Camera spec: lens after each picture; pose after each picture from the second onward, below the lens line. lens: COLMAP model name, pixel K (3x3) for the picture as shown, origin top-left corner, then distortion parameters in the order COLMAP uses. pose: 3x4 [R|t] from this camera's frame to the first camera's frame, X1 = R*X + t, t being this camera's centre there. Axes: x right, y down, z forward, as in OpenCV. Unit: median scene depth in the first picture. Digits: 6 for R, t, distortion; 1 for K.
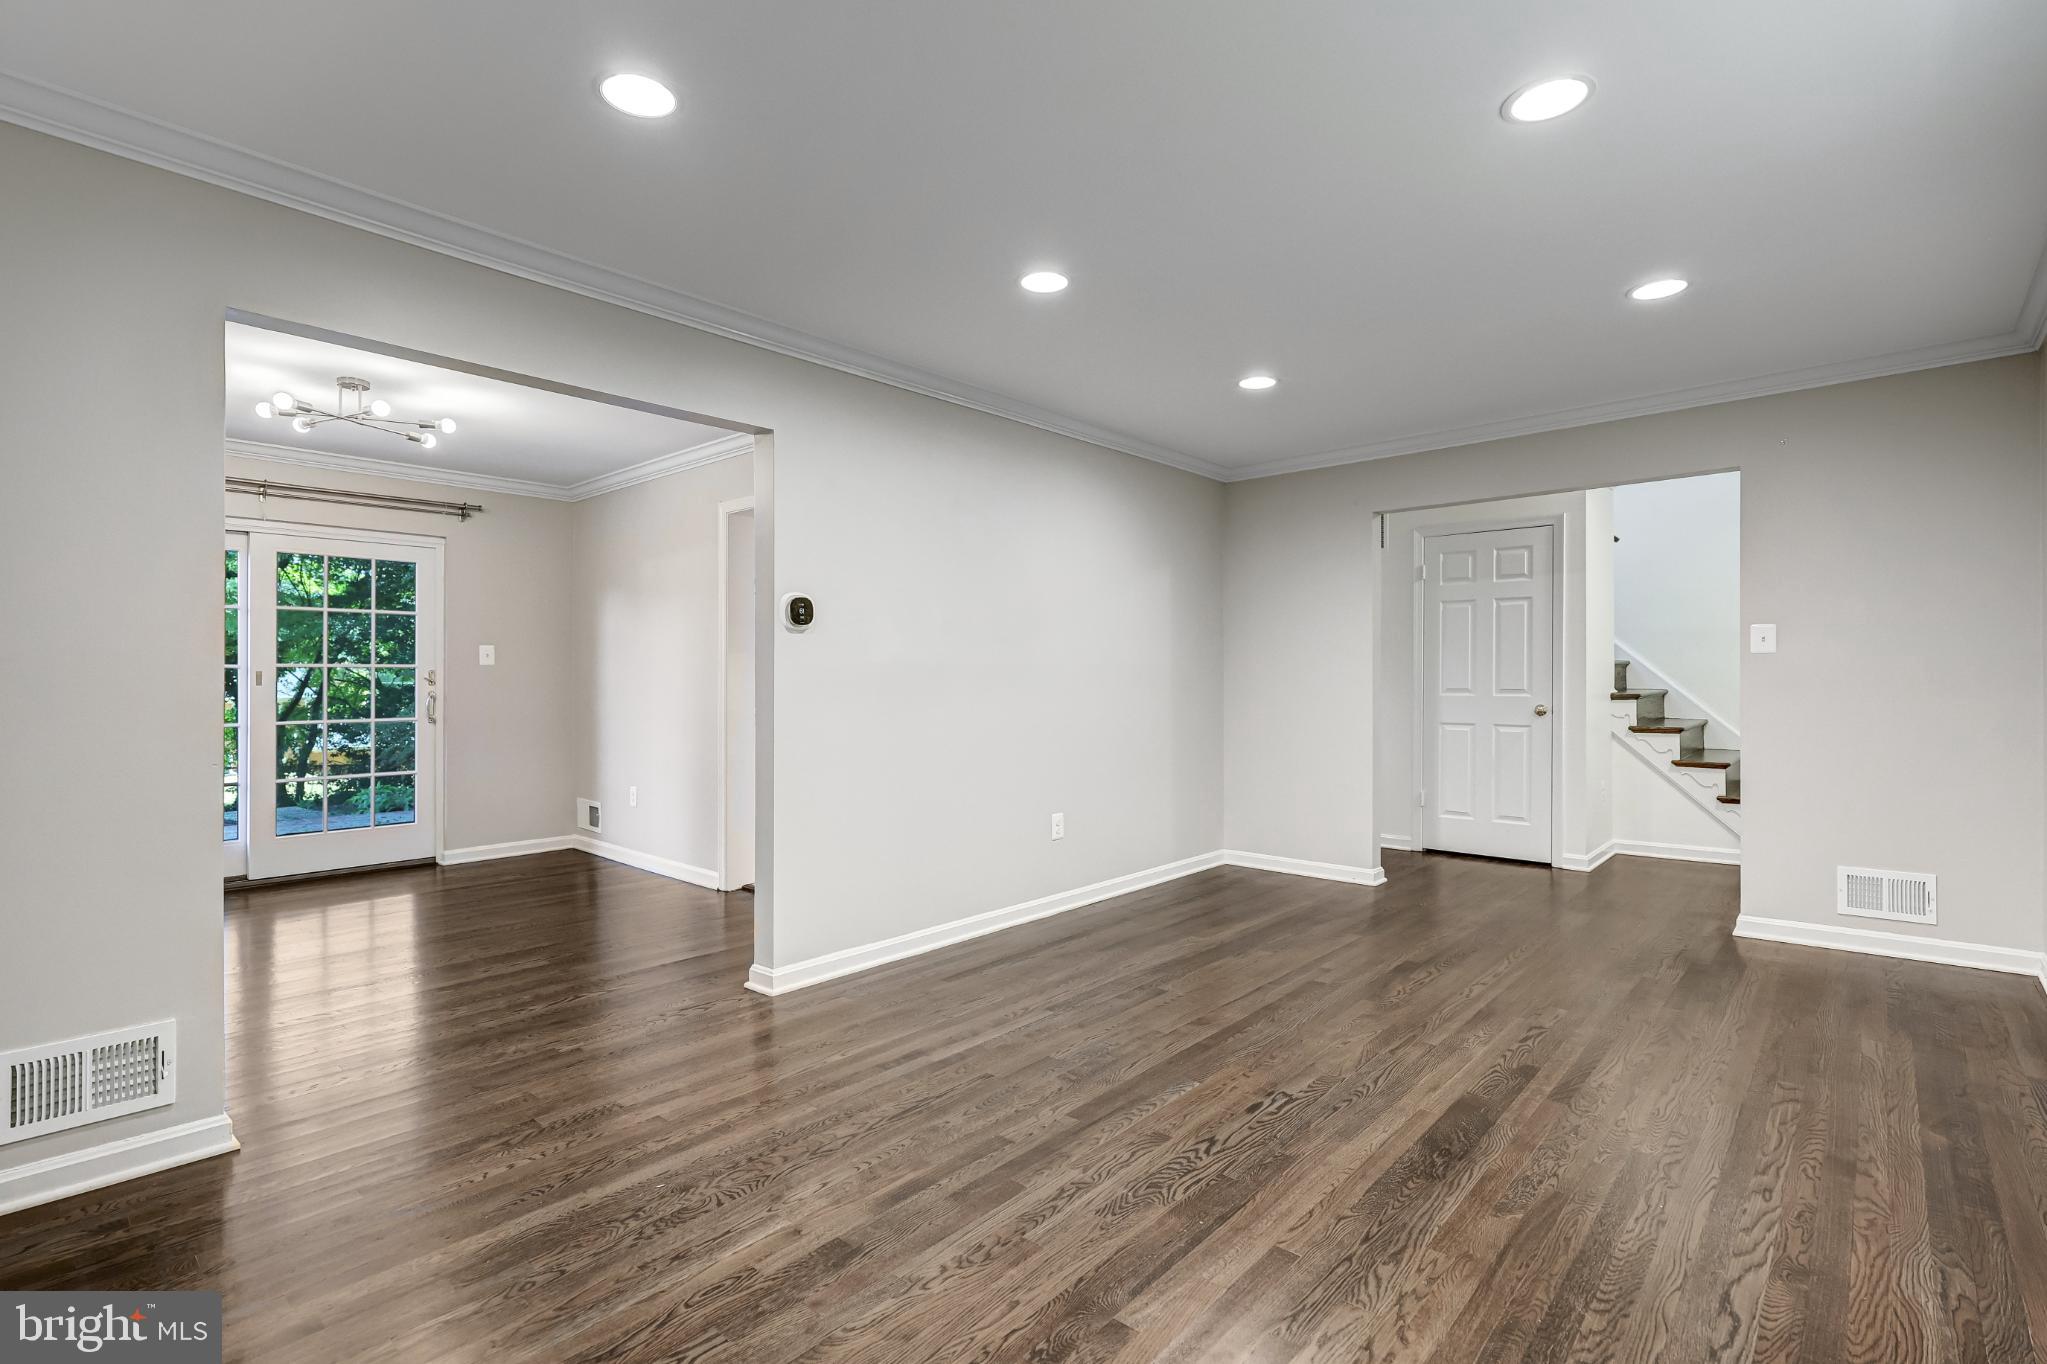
lens RADIAL K [[963.5, 0, 1021.5], [0, 963.5, 678.2], [0, 0, 1]] dist [0.001917, 0.000170]
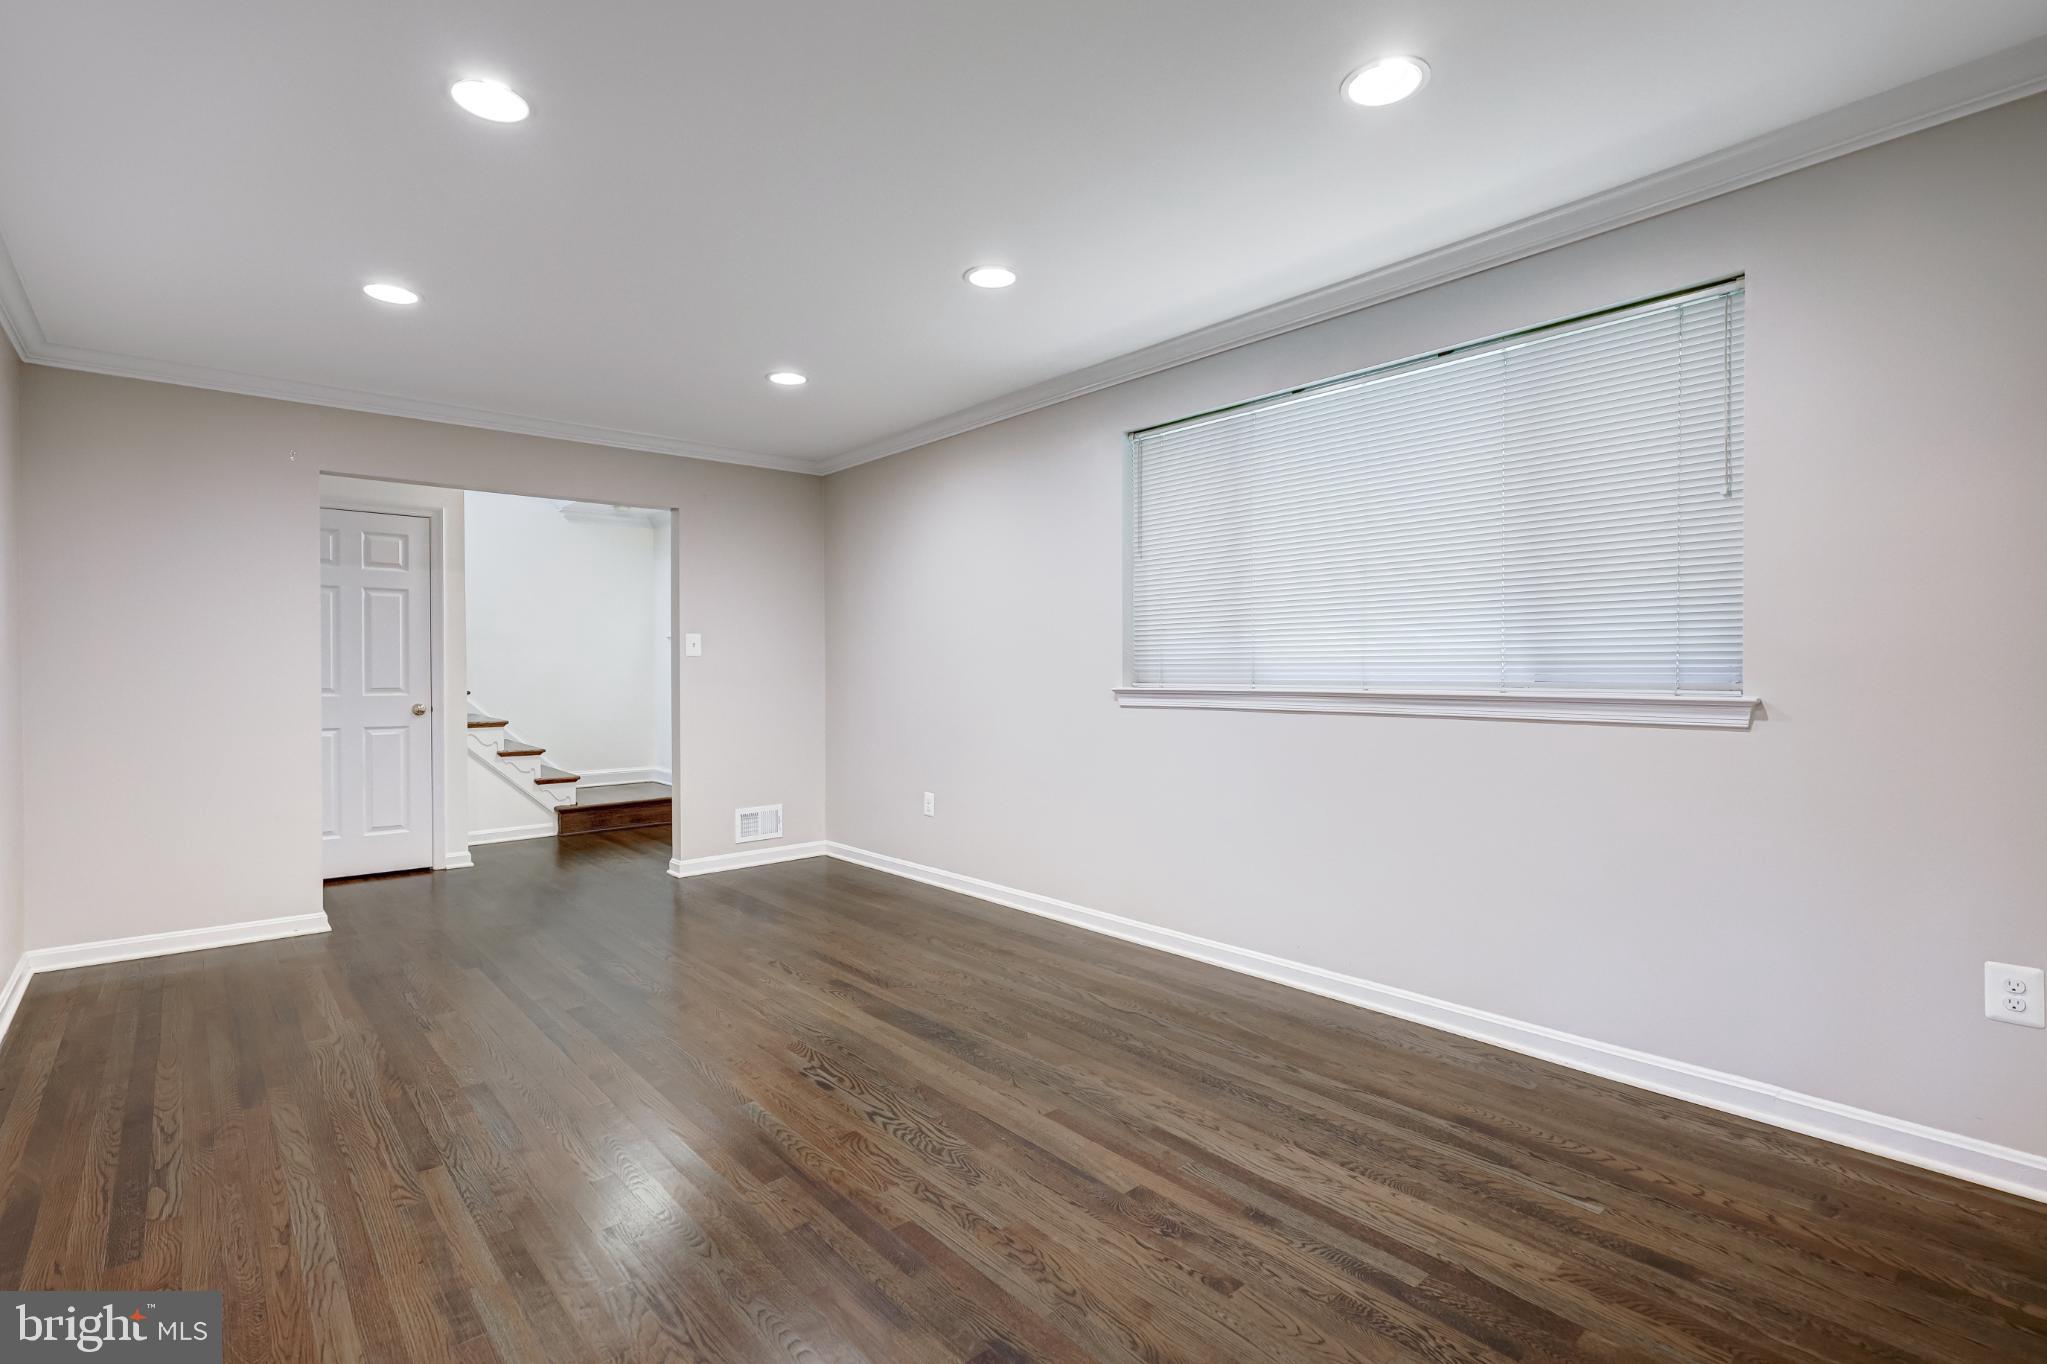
lens RADIAL K [[963.5, 0, 1021.0], [0, 963.5, 680.9], [0, 0, 1]] dist [0.001917, 0.000170]
pose [[0.117602, -0.006477, 0.993040, -0.661593], [0.003638, 0.999975, 0.006091, 0.002192], [-0.993054, 0.002897, 0.117622, 0.575180]]
